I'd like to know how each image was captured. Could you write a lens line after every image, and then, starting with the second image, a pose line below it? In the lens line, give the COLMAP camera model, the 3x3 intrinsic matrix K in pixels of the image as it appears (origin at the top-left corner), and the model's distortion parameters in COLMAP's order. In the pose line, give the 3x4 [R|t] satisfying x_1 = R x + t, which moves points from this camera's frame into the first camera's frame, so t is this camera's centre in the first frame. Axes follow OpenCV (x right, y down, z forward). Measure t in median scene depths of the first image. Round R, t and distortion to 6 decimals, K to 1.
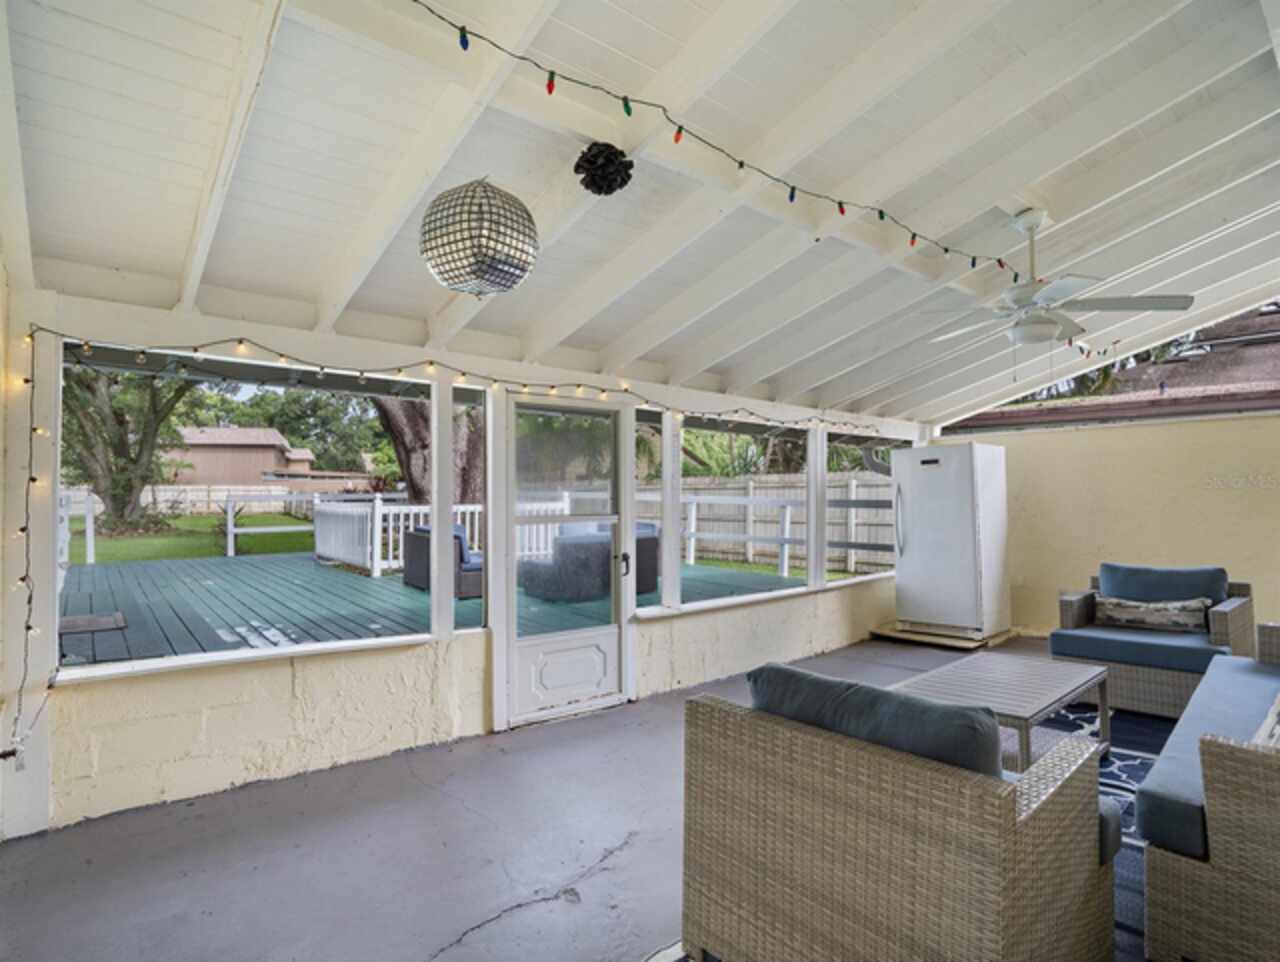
lens RADIAL K [[659.2, 0, 594.9], [0, 659.2, 475.7], [0, 0, 1]] dist [-0.024866, 0.001026]
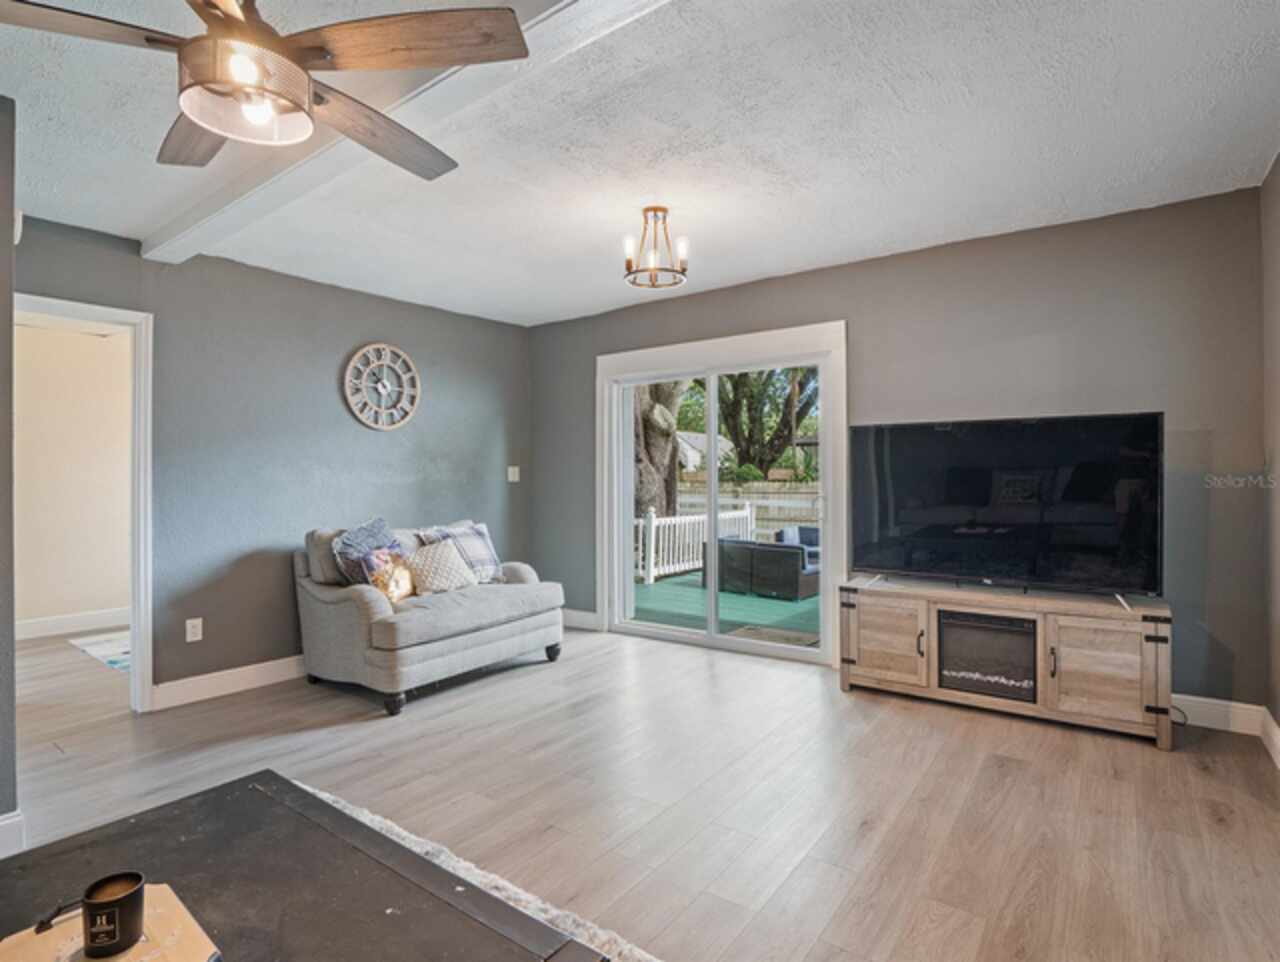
lens RADIAL K [[659.2, 0, 638.6], [0, 659.2, 478.5], [0, 0, 1]] dist [-0.024866, 0.001026]
pose [[0.968138, 0.003807, 0.250387, -0.358315], [-0.008421, 0.999814, 0.017358, -0.022985], [-0.250274, -0.018914, 0.967990, -0.035453]]
